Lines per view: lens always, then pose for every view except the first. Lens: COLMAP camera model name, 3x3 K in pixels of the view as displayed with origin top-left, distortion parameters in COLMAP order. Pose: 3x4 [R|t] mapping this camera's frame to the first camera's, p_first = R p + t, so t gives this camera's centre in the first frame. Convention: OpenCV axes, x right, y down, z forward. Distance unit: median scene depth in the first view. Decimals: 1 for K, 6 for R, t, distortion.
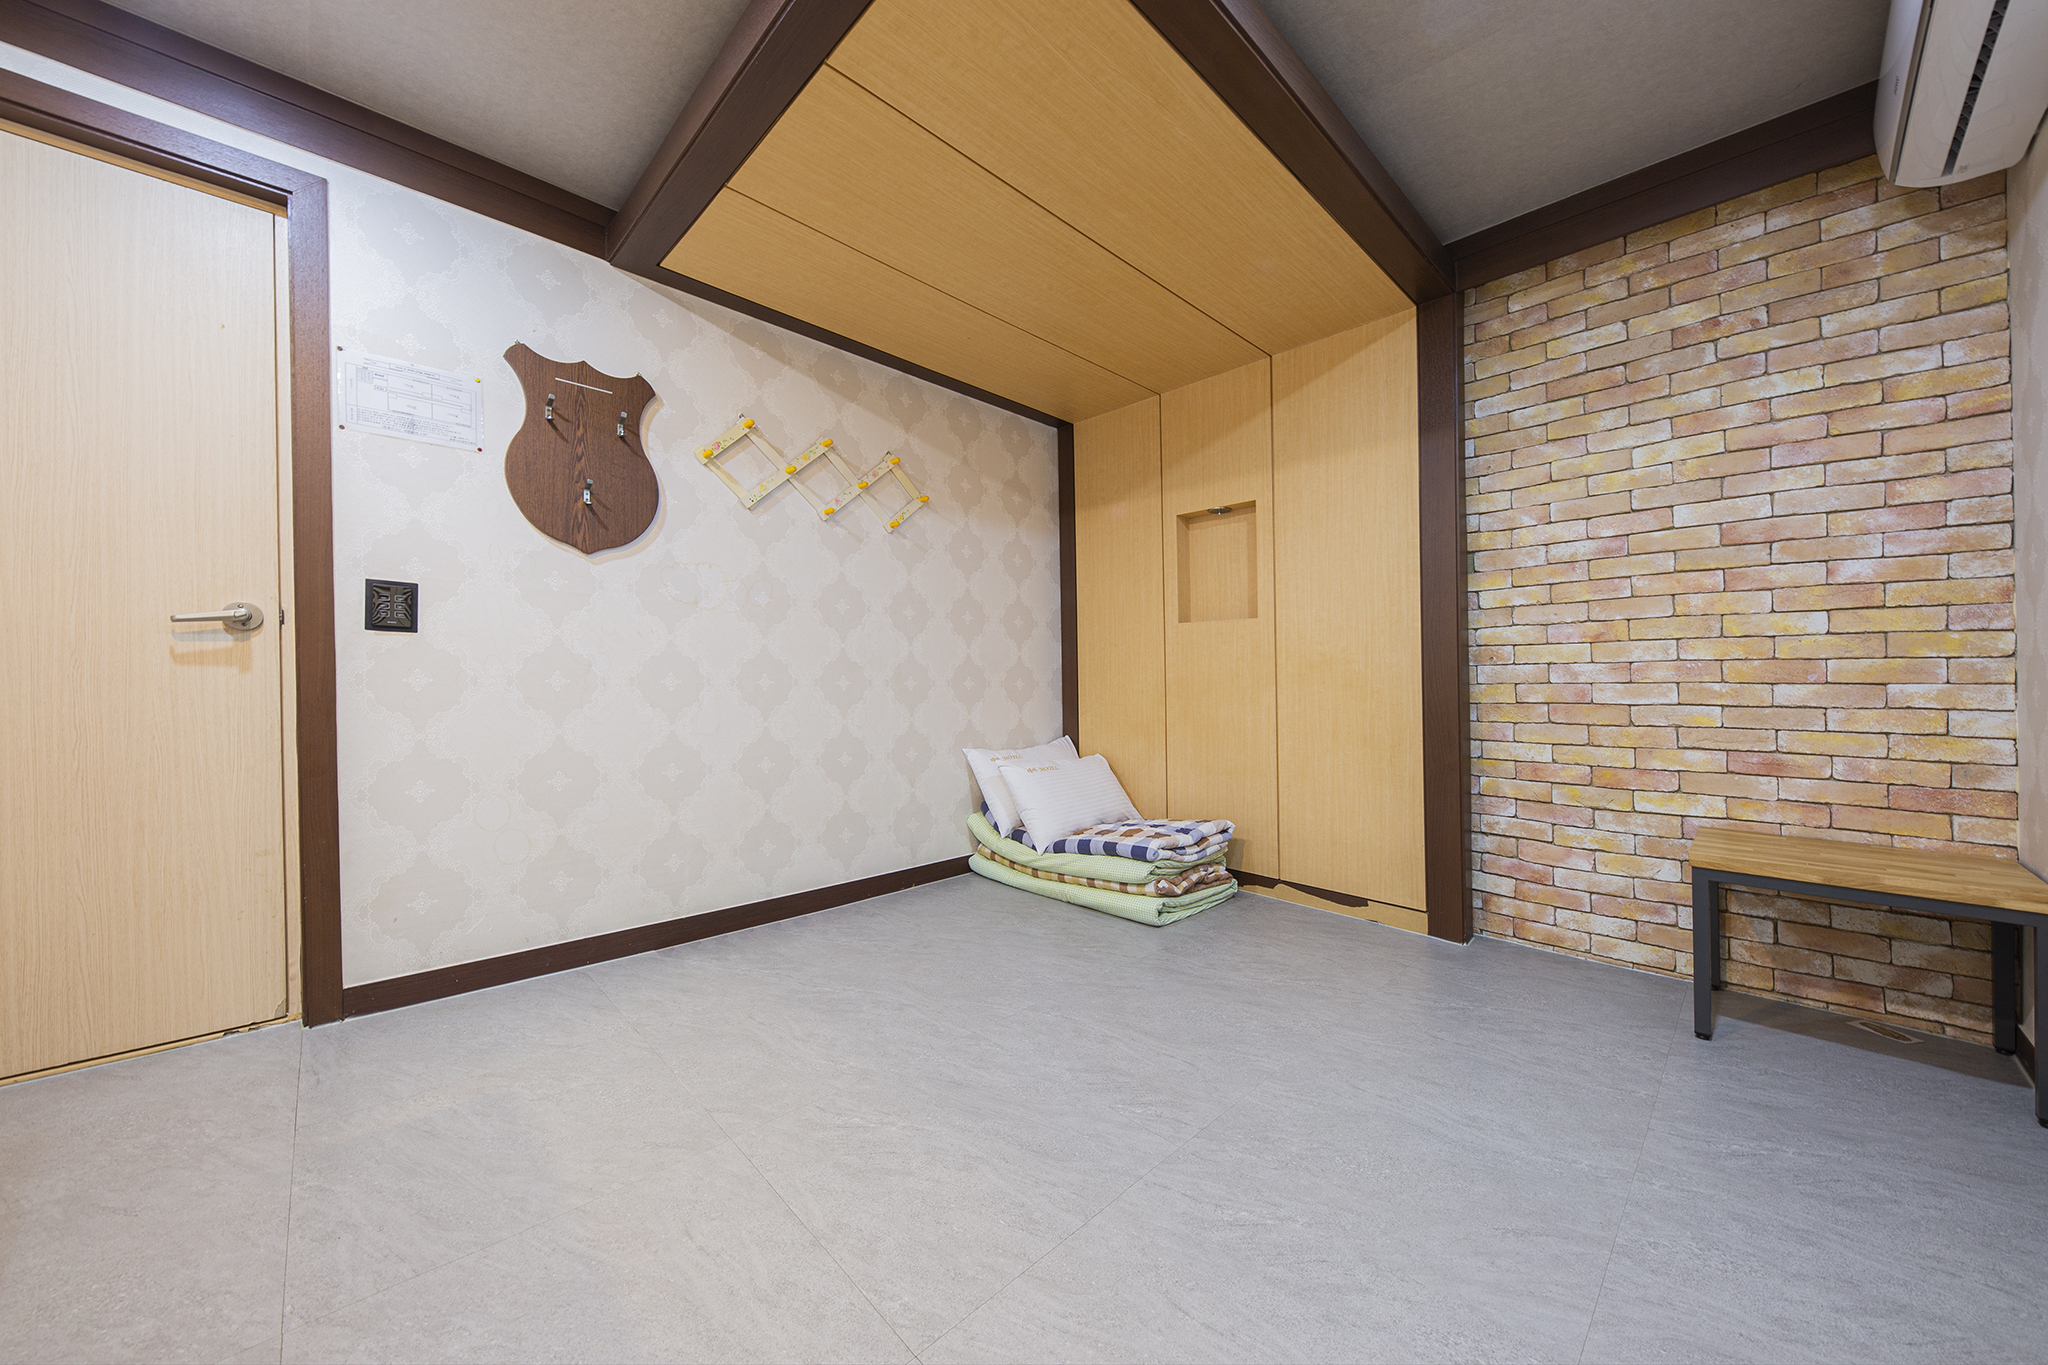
lens RADIAL K [[704.8, 0, 1022.2], [0, 704.8, 681.5], [0, 0, 1]] dist [0.015988, -0.009545]
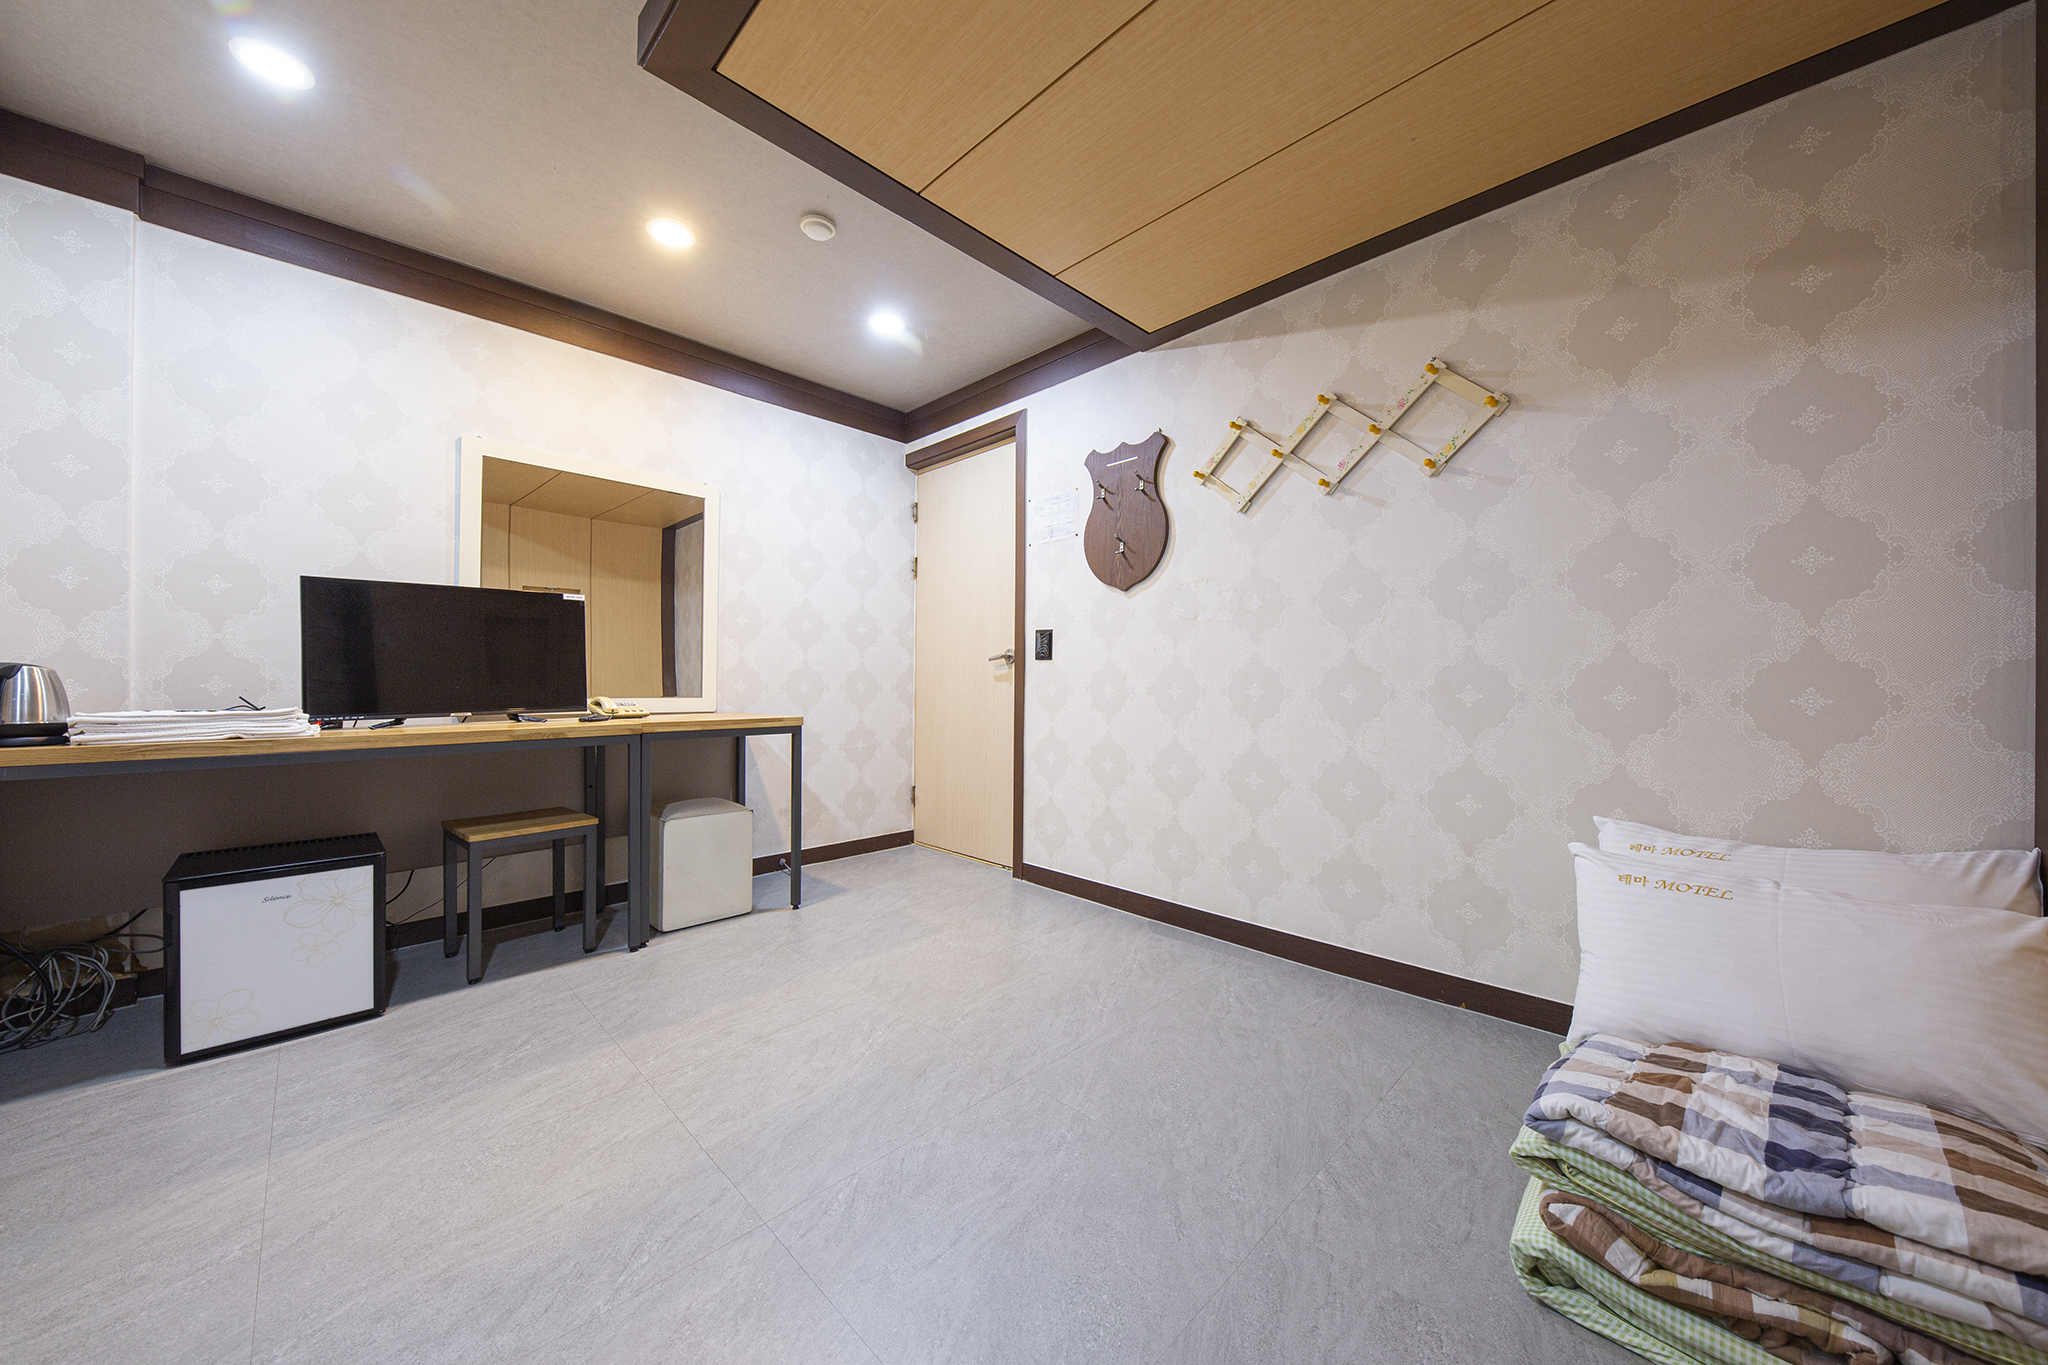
lens RADIAL K [[710.9, 0, 1026.3], [0, 710.9, 698.5], [0, 0, 1]] dist [0.014017, -0.009750]
pose [[0.021332, 0.014279, -0.999670, 0.592140], [-0.004698, 0.999888, 0.014182, -0.003033], [0.999761, 0.004394, 0.021396, 0.697393]]
